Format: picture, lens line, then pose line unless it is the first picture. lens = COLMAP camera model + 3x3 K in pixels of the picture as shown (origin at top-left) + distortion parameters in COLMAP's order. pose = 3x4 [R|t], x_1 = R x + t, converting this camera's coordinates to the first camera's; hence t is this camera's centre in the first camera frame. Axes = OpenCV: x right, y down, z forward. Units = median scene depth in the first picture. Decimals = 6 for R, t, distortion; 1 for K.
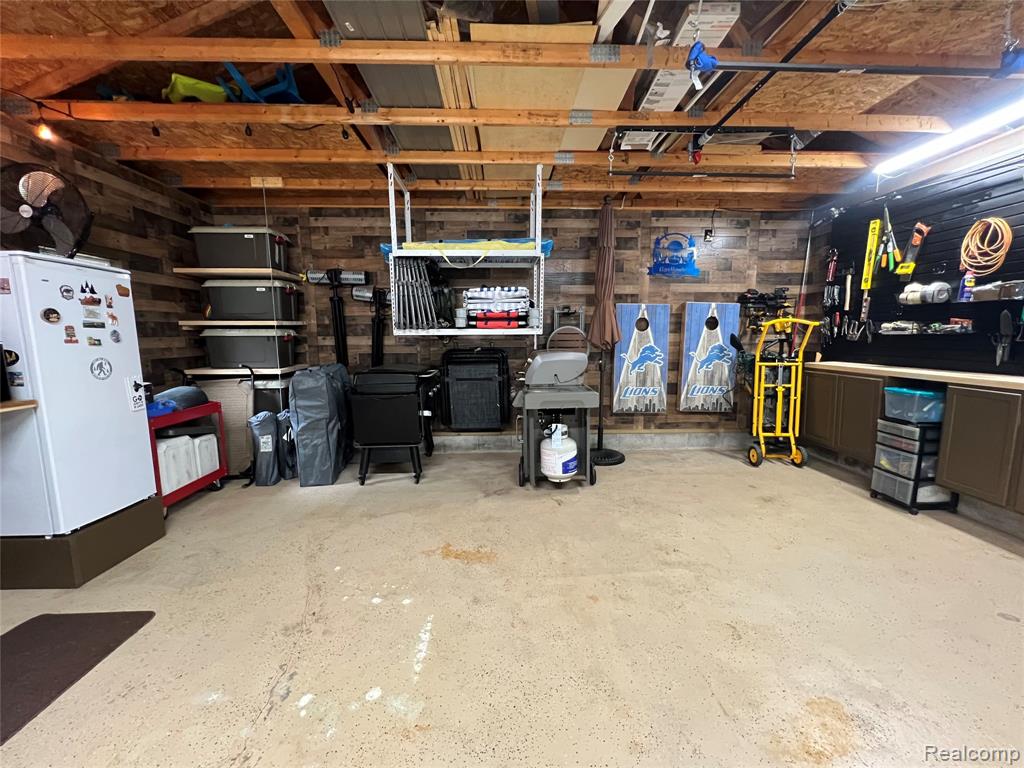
lens RADIAL K [[410.5, 0, 515.5], [0, 410.5, 384.9], [0, 0, 1]] dist [-0.001118, 0.000120]
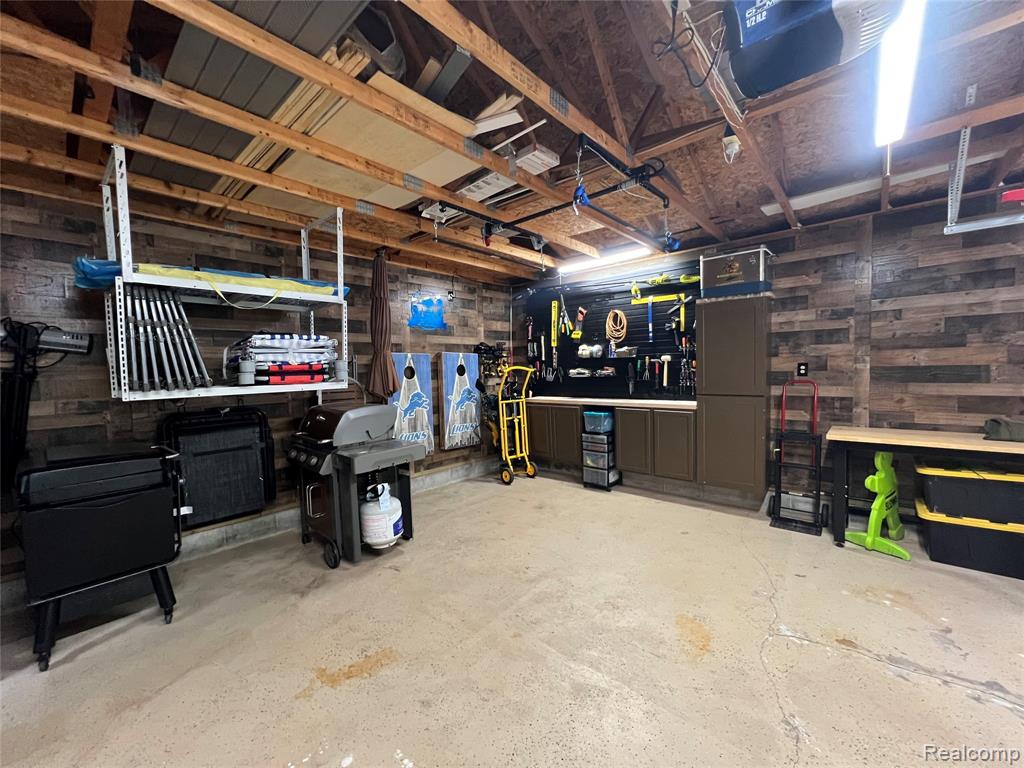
lens RADIAL K [[410.5, 0, 514.9], [0, 410.5, 384.3], [0, 0, 1]] dist [-0.001118, 0.000120]
pose [[0.688422, -0.042542, 0.724061, -0.343393], [0.112279, 0.992495, -0.048439, -0.047881], [-0.716567, 0.114644, 0.688032, 0.118024]]
